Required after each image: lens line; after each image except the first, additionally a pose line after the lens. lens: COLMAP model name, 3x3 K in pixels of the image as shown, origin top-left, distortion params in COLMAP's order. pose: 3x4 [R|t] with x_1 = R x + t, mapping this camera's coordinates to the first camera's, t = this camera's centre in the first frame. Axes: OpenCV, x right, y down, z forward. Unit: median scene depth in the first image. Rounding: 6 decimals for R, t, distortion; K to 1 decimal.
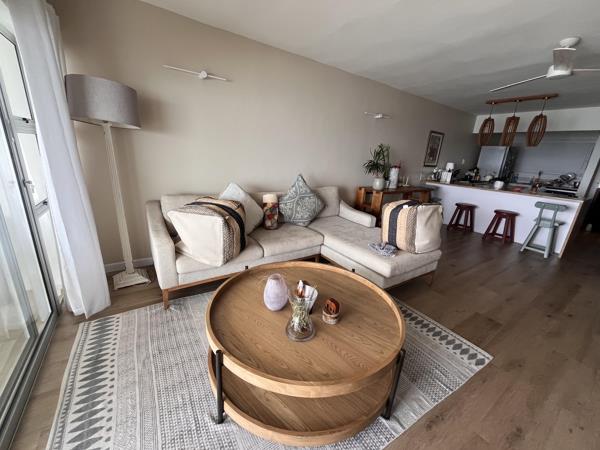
lens RADIAL K [[242.8, 0, 300.0], [0, 242.8, 225.0], [0, 0, 1]] dist [-0.000332, -0.000330]
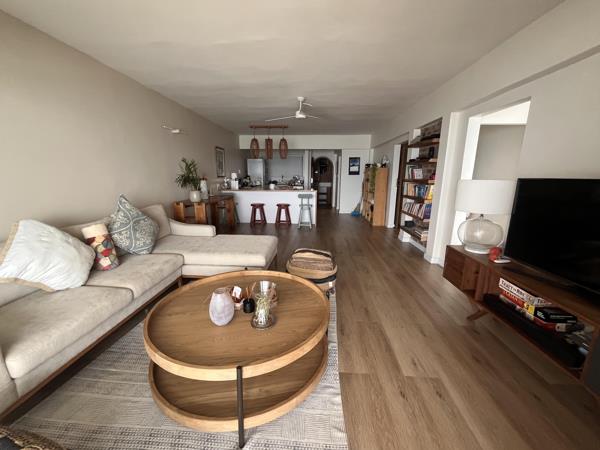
lens RADIAL K [[242.8, 0, 300.0], [0, 242.8, 225.0], [0, 0, 1]] dist [-0.000332, -0.000330]
pose [[0.612698, -0.216444, 0.760101, -0.278140], [0.252176, 0.965034, 0.071527, -0.018114], [-0.749005, 0.147855, 0.645857, 0.027091]]
